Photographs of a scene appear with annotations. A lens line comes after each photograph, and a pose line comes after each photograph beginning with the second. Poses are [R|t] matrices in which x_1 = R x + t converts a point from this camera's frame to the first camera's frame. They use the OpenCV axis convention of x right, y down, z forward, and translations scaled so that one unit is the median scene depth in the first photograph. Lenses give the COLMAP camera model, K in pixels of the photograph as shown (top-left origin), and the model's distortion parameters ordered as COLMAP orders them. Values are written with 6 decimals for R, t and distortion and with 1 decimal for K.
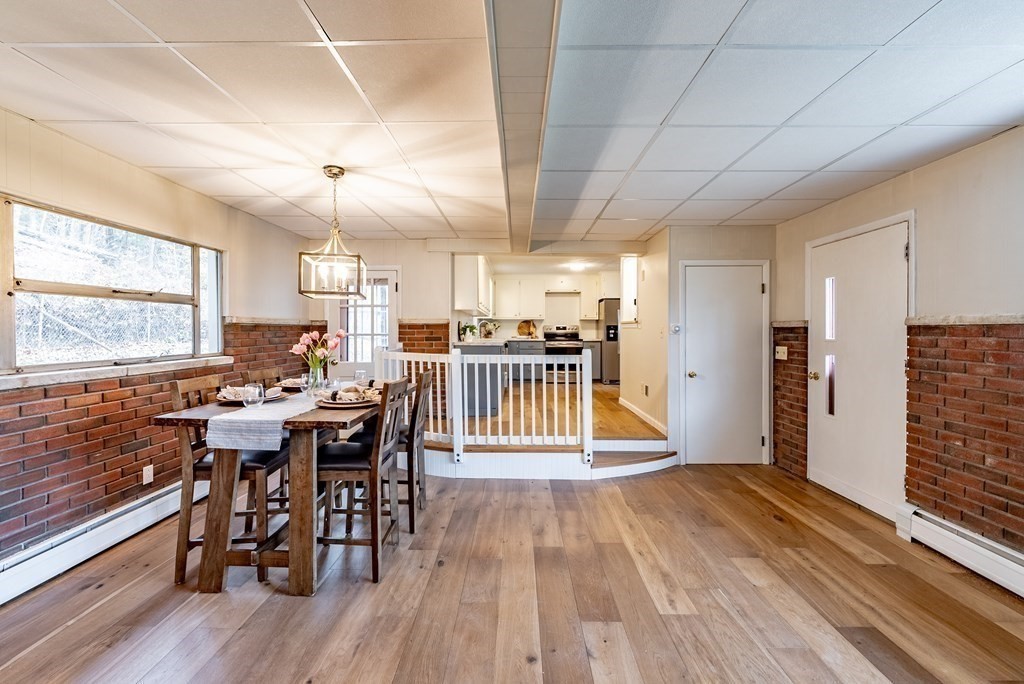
lens RADIAL K [[428.6, 0, 508.2], [0, 428.6, 332.2], [0, 0, 1]] dist [0.000044, 0.000121]
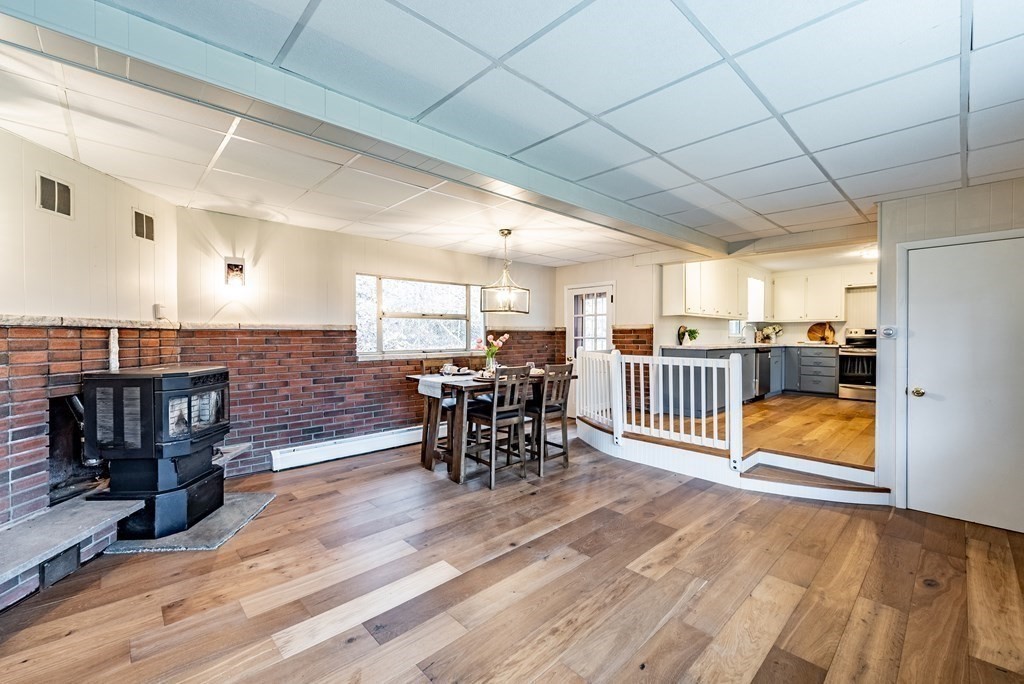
lens RADIAL K [[423.7, 0, 514.8], [0, 423.7, 336.1], [0, 0, 1]] dist [0.001118, 0.000111]
pose [[0.699088, 0.000189, -0.715036, 0.526903], [-0.001688, 0.999998, -0.001385, 0.002255], [0.715034, 0.002175, 0.699086, -0.035144]]
